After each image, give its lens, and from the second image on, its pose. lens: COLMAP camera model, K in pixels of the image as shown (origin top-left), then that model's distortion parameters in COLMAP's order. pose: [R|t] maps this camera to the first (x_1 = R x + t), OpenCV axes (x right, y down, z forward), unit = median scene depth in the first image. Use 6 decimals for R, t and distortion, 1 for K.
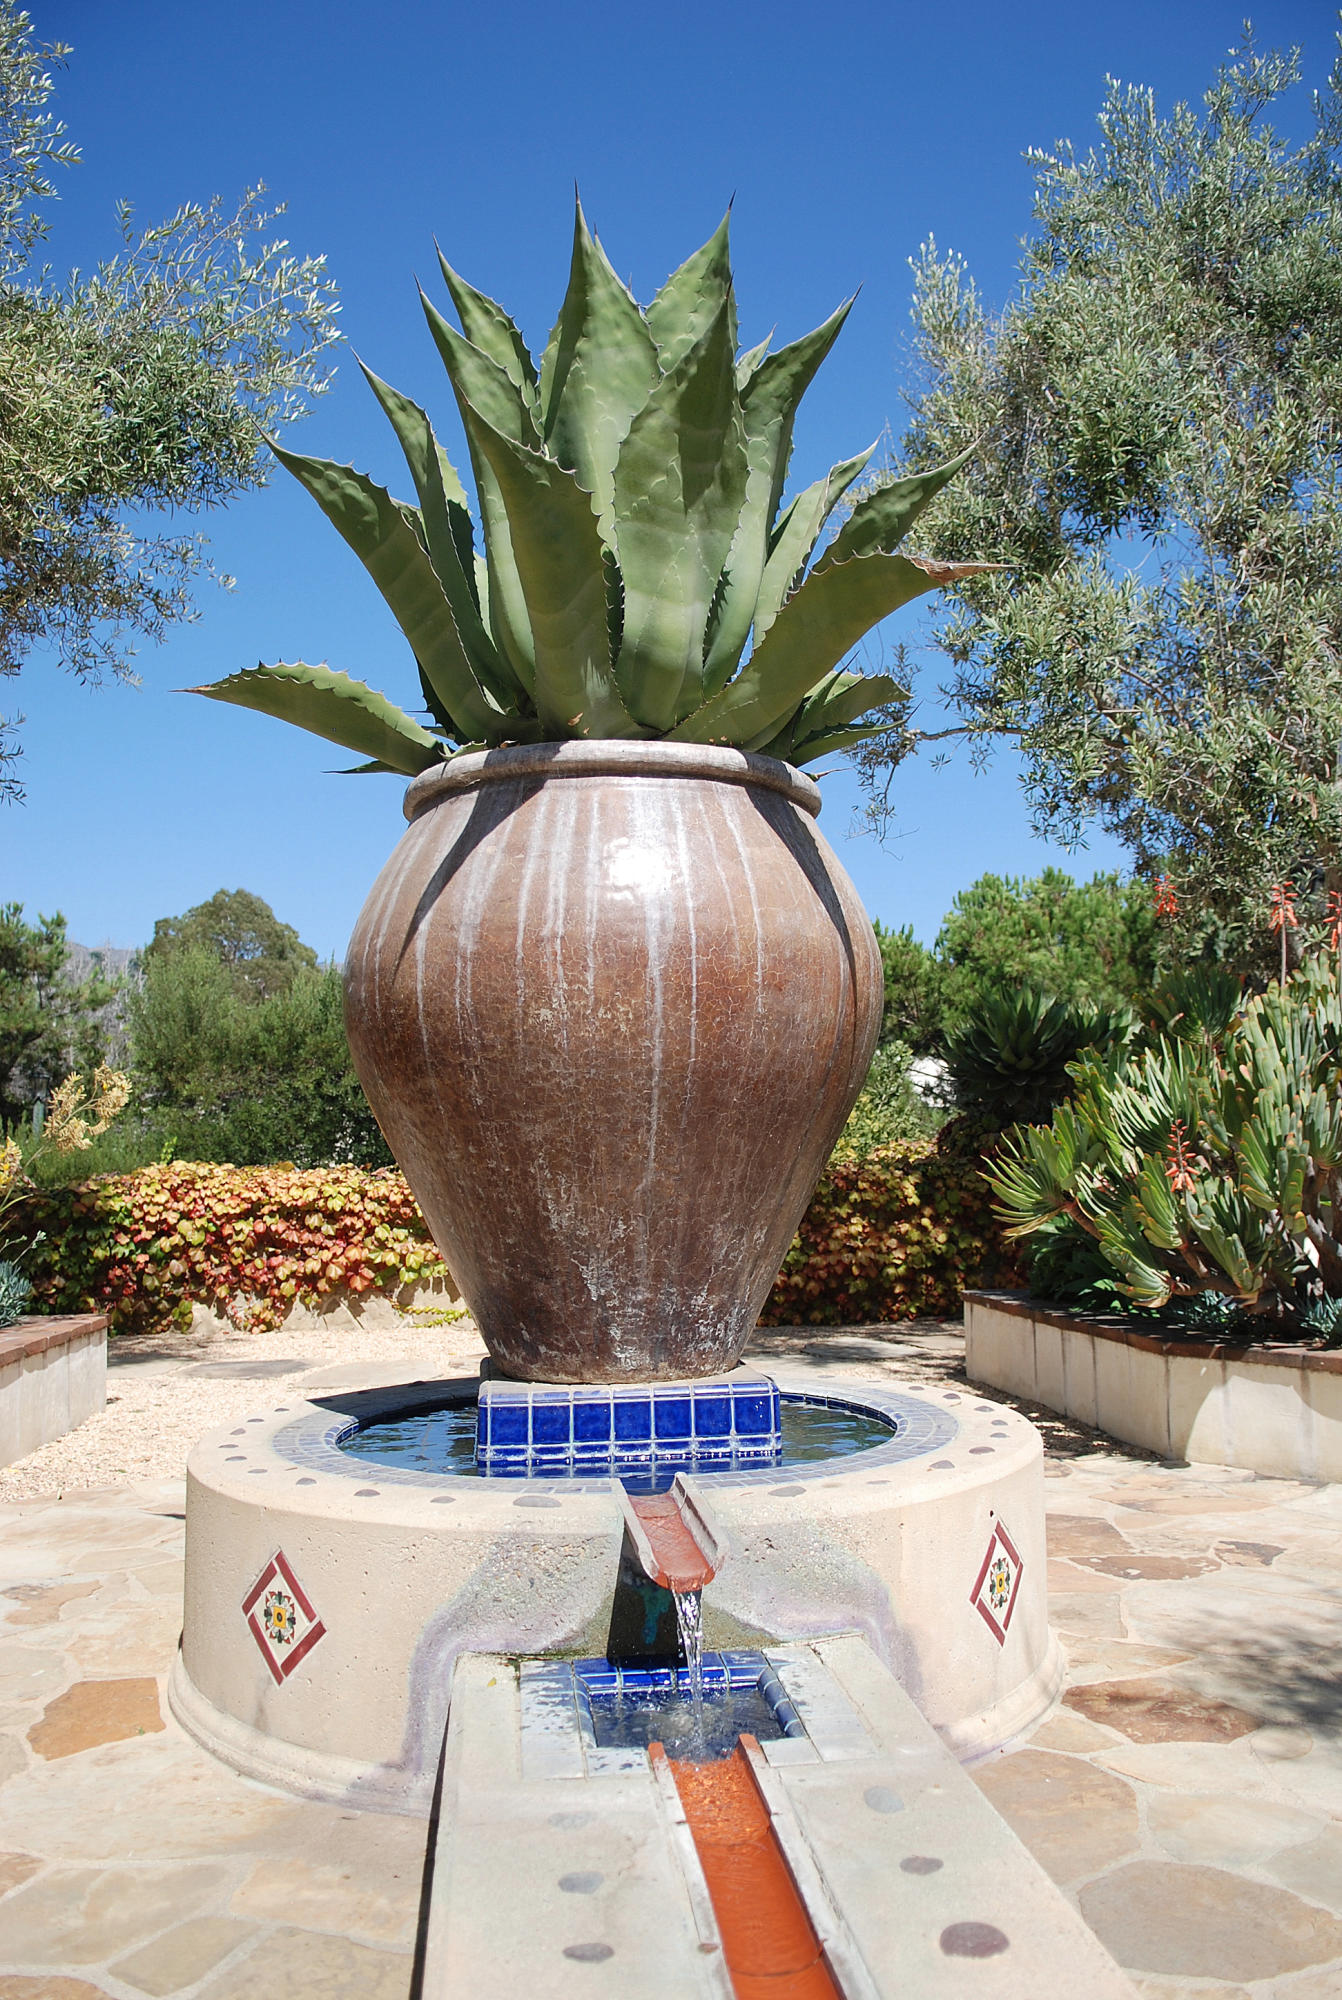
lens RADIAL K [[1477.5, 0, 667.9], [0, 1477.5, 1004.6], [0, 0, 1]] dist [-0.003220, -0.000078]
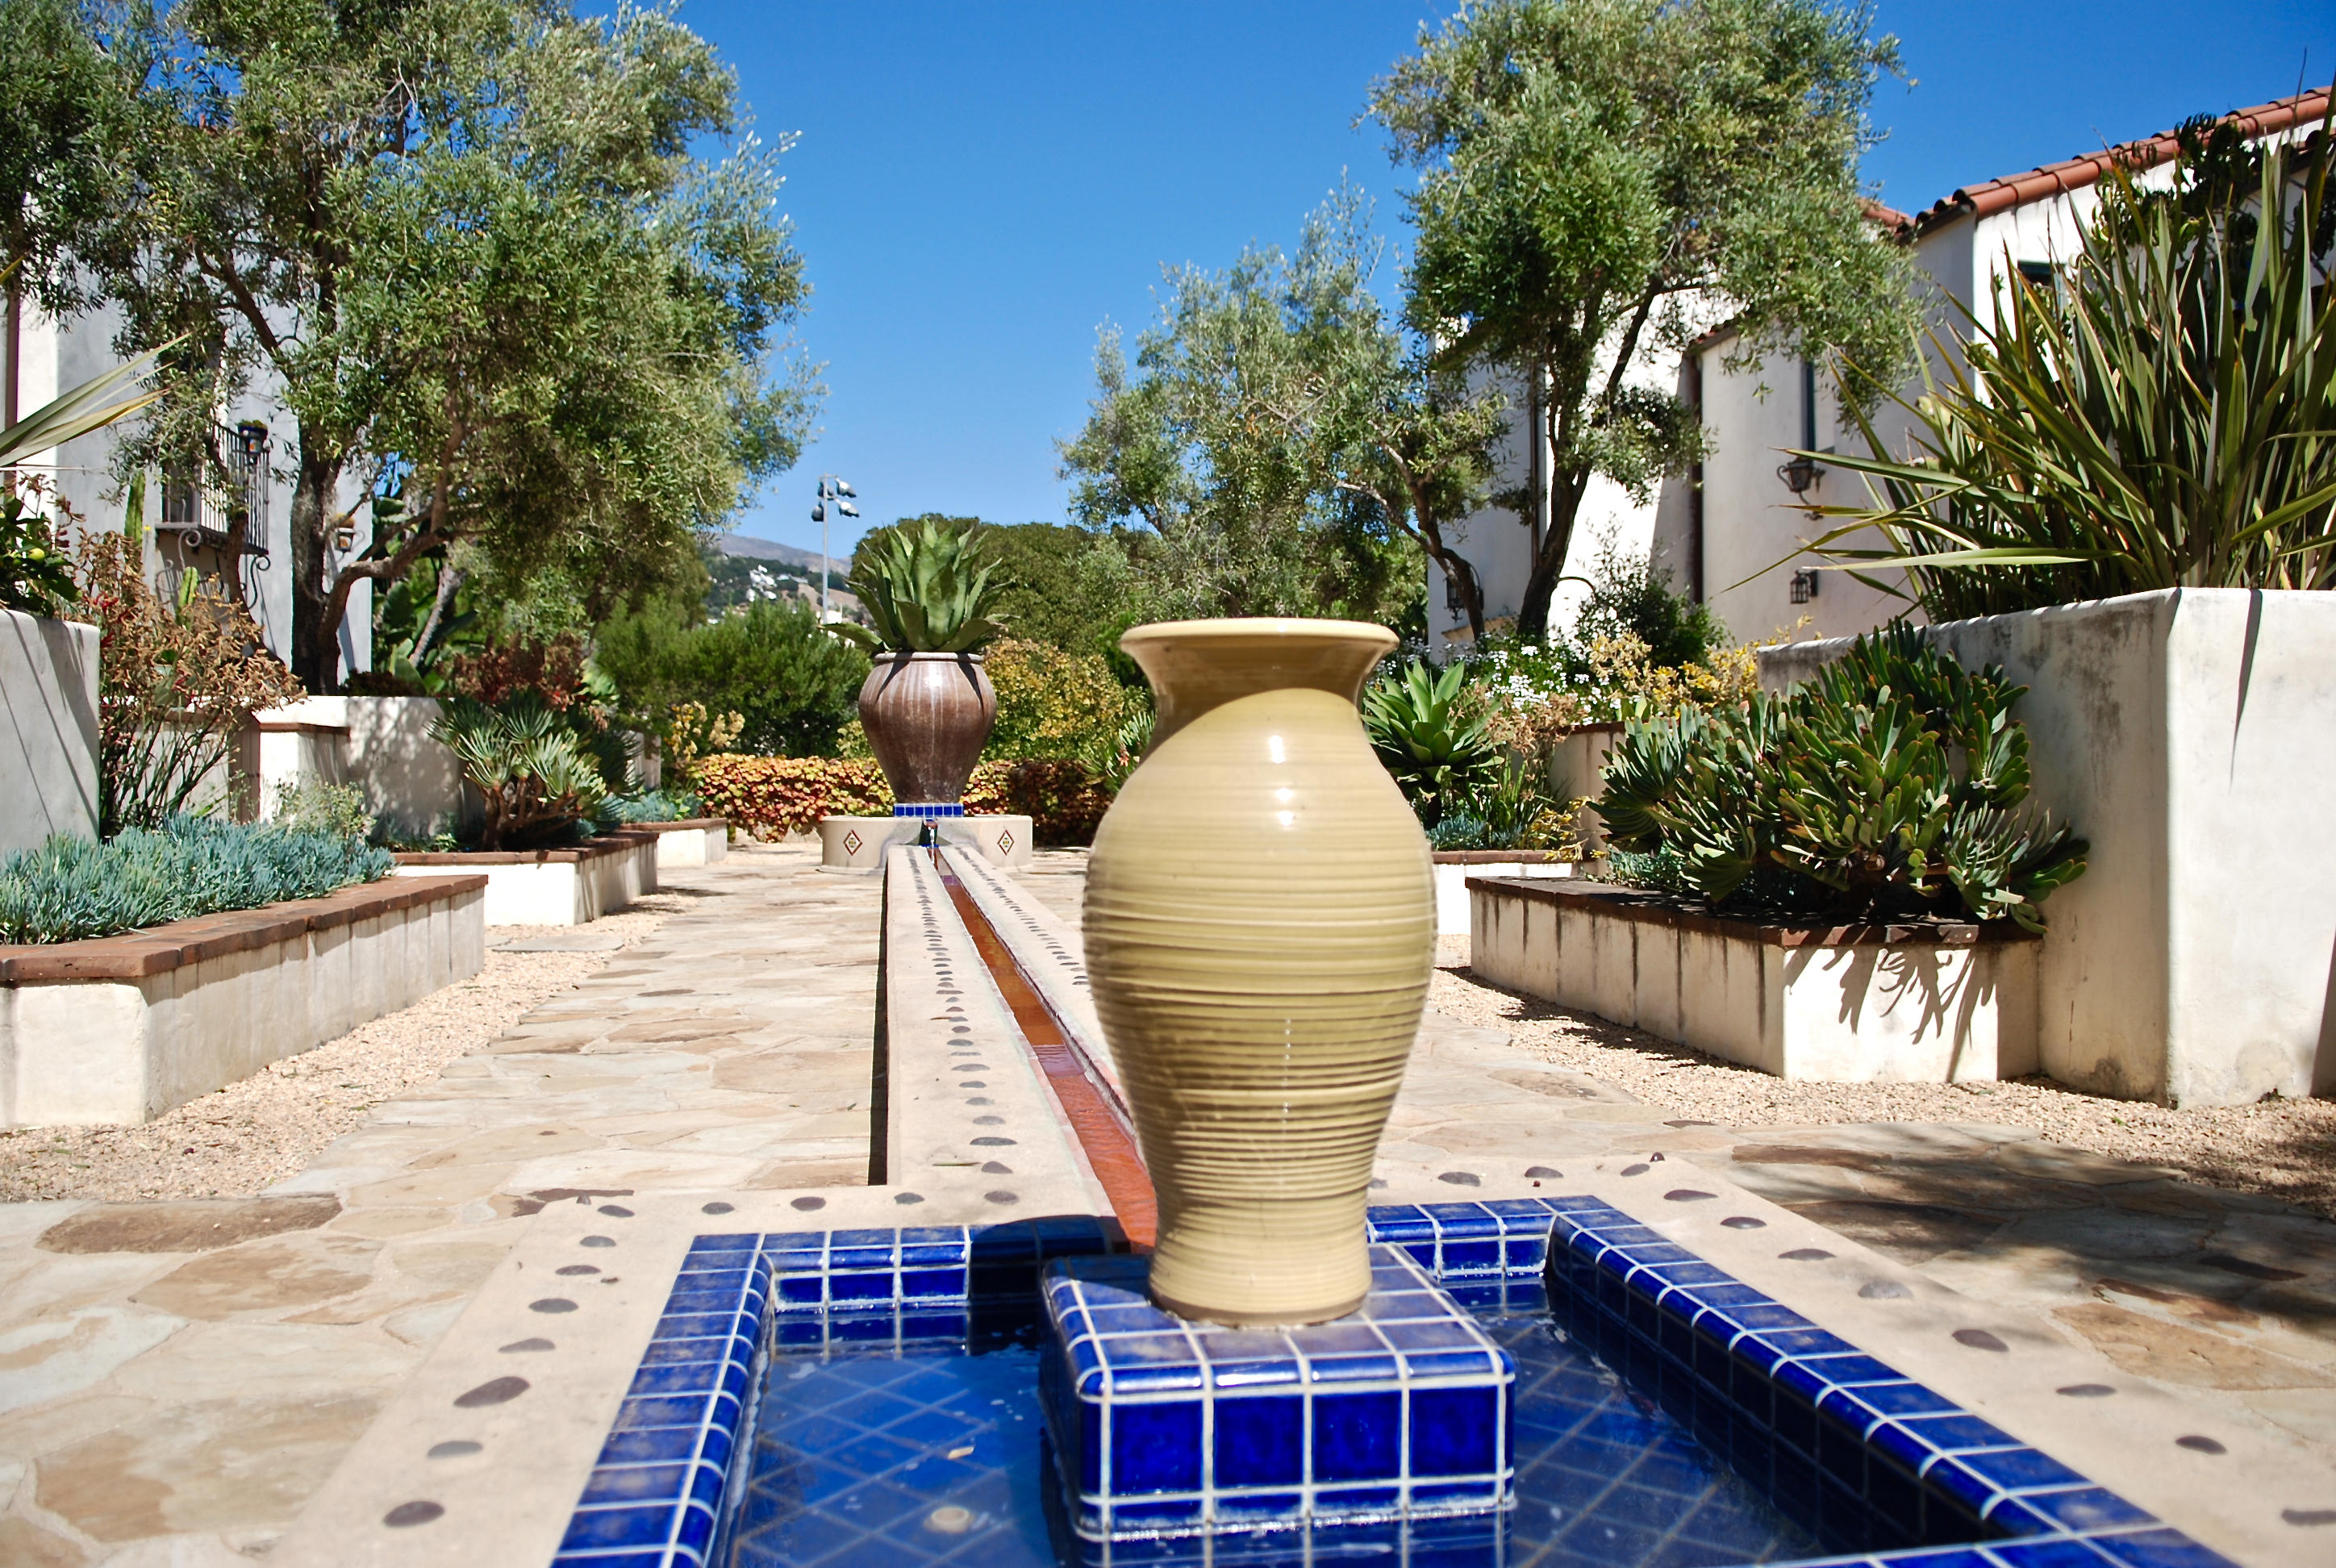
lens RADIAL K [[1725.7, 0, 1166.0], [0, 1725.7, 776.3], [0, 0, 1]] dist [-0.003220, -0.000078]
pose [[0.998960, 0.016393, 0.042552, 0.139373], [-0.020837, 0.994126, 0.106200, -0.112974], [-0.040561, -0.106976, 0.993434, -1.239363]]
